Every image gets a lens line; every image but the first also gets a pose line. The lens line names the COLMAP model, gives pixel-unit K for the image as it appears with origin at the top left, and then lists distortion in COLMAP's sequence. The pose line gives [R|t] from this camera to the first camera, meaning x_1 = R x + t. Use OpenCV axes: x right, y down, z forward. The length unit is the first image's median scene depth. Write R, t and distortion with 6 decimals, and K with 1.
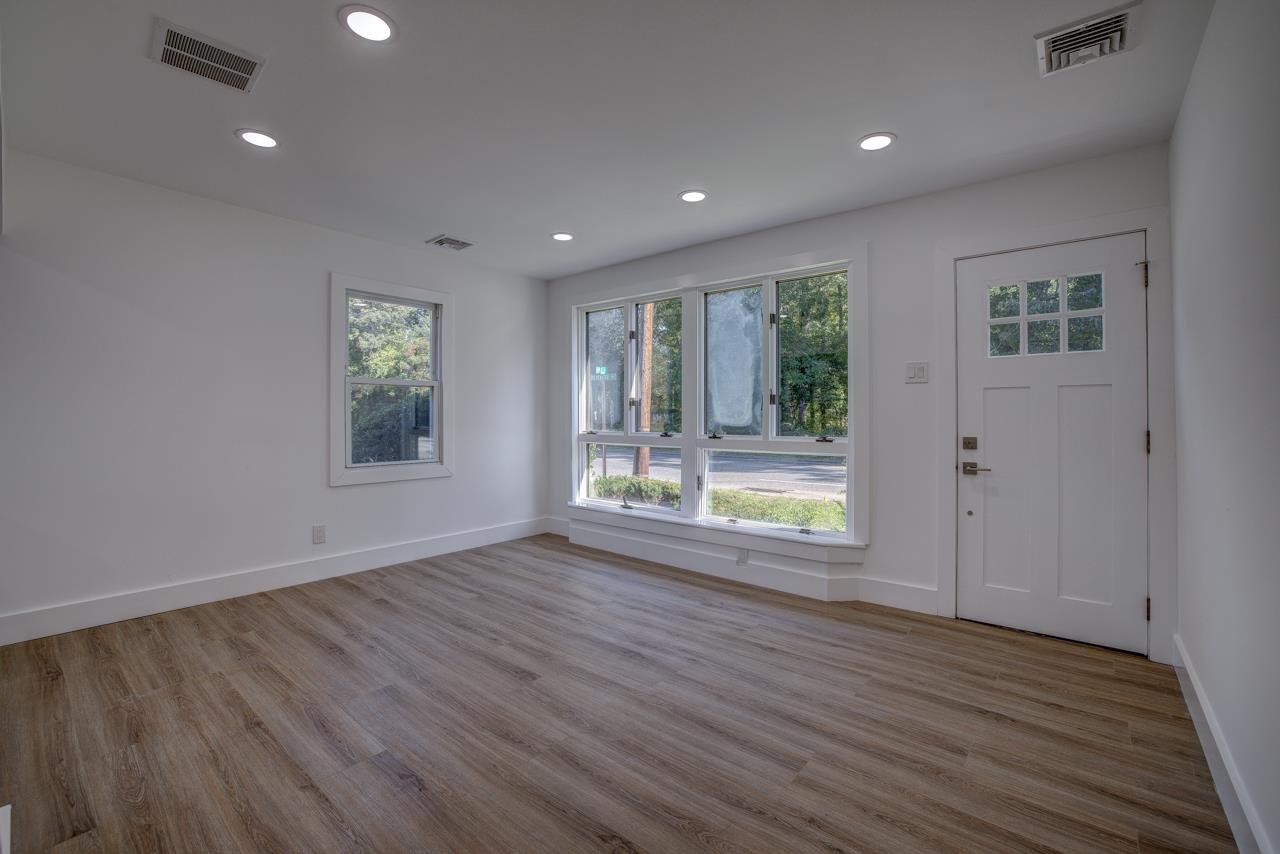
lens RADIAL K [[546.4, 0, 642.9], [0, 546.4, 414.5], [0, 0, 1]] dist [-0.050196, 0.018045]
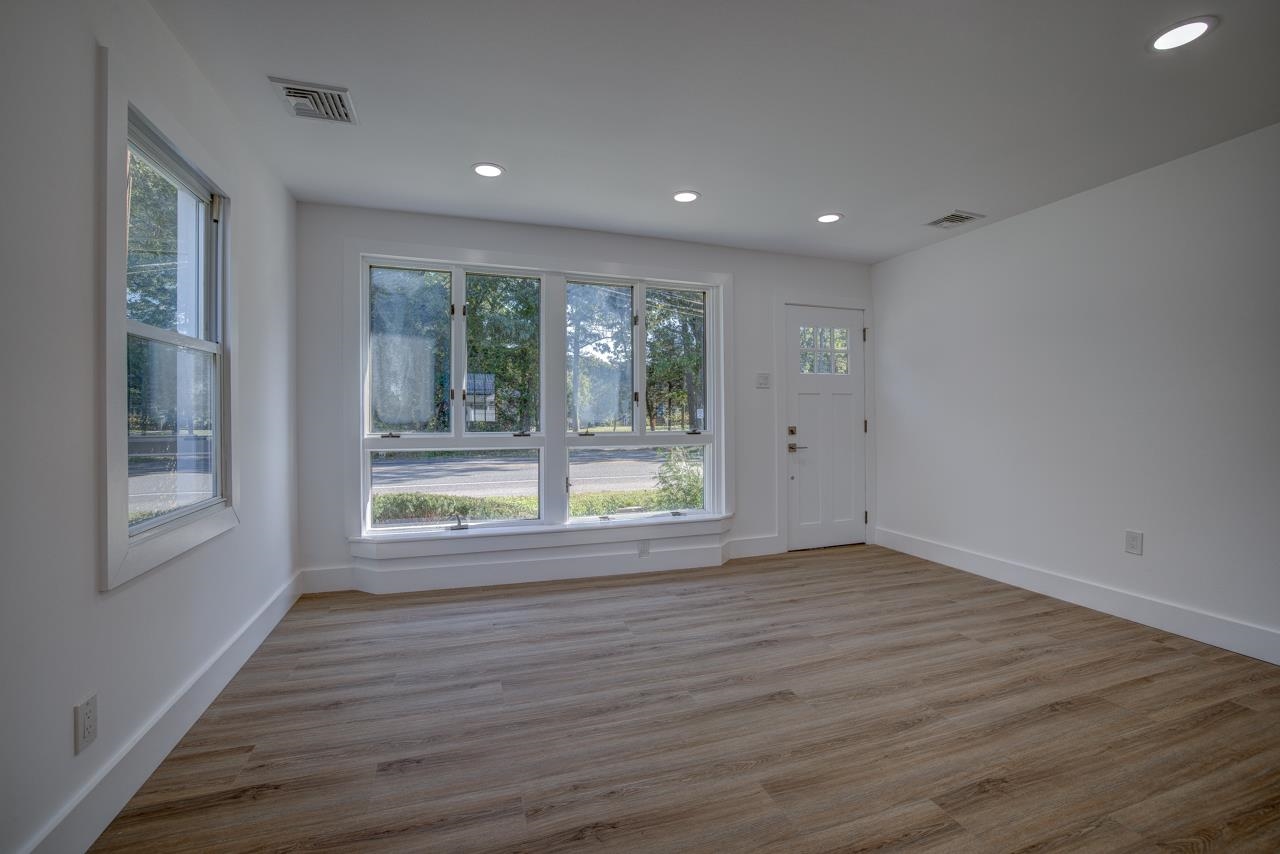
lens RADIAL K [[546.4, 0, 642.9], [0, 546.4, 414.5], [0, 0, 1]] dist [-0.050196, 0.018045]
pose [[0.518899, -0.003438, 0.854828, -0.878861], [-0.000821, 0.999989, 0.004521, 0.003085], [-0.854835, -0.003047, 0.518891, 0.576579]]
